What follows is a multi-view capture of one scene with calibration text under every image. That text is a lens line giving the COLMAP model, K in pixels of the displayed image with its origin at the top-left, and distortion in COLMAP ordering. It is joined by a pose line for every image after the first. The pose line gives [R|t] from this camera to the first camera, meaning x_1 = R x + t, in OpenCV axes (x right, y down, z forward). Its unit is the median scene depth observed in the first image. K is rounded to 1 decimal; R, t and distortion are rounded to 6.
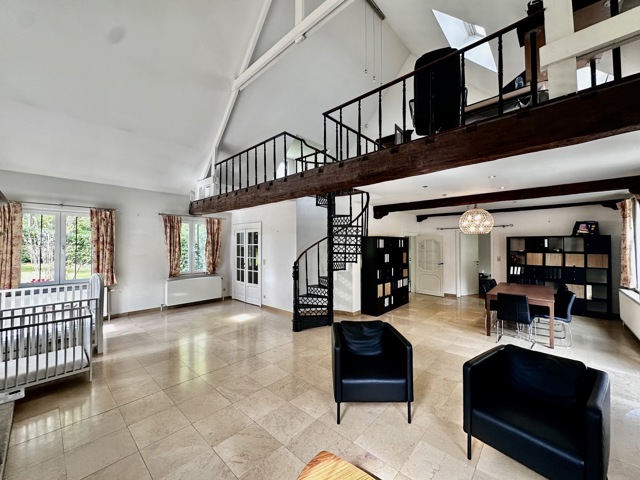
lens RADIAL K [[256.6, 0, 320.2], [0, 256.6, 242.5], [0, 0, 1]] dist [-0.000149, -0.000125]
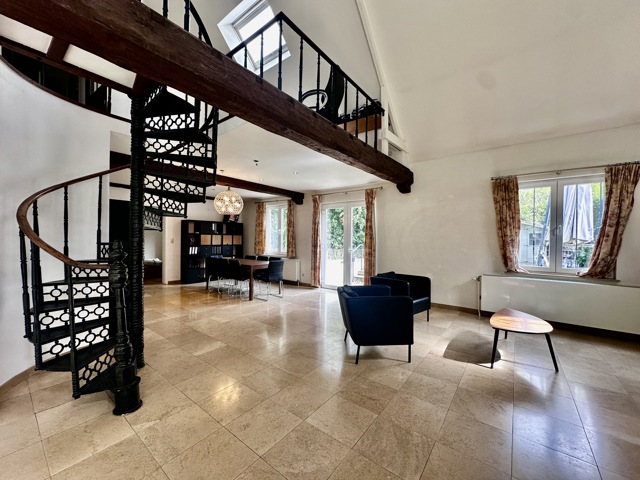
lens RADIAL K [[255.6, 0, 319.0], [0, 255.6, 240.6], [0, 0, 1]] dist [-0.000684, -0.000187]
pose [[-0.079068, -0.006468, 0.996848, -0.425445], [-0.020508, 0.999778, 0.004861, 0.055335], [-0.996658, -0.020059, -0.079183, 0.601705]]
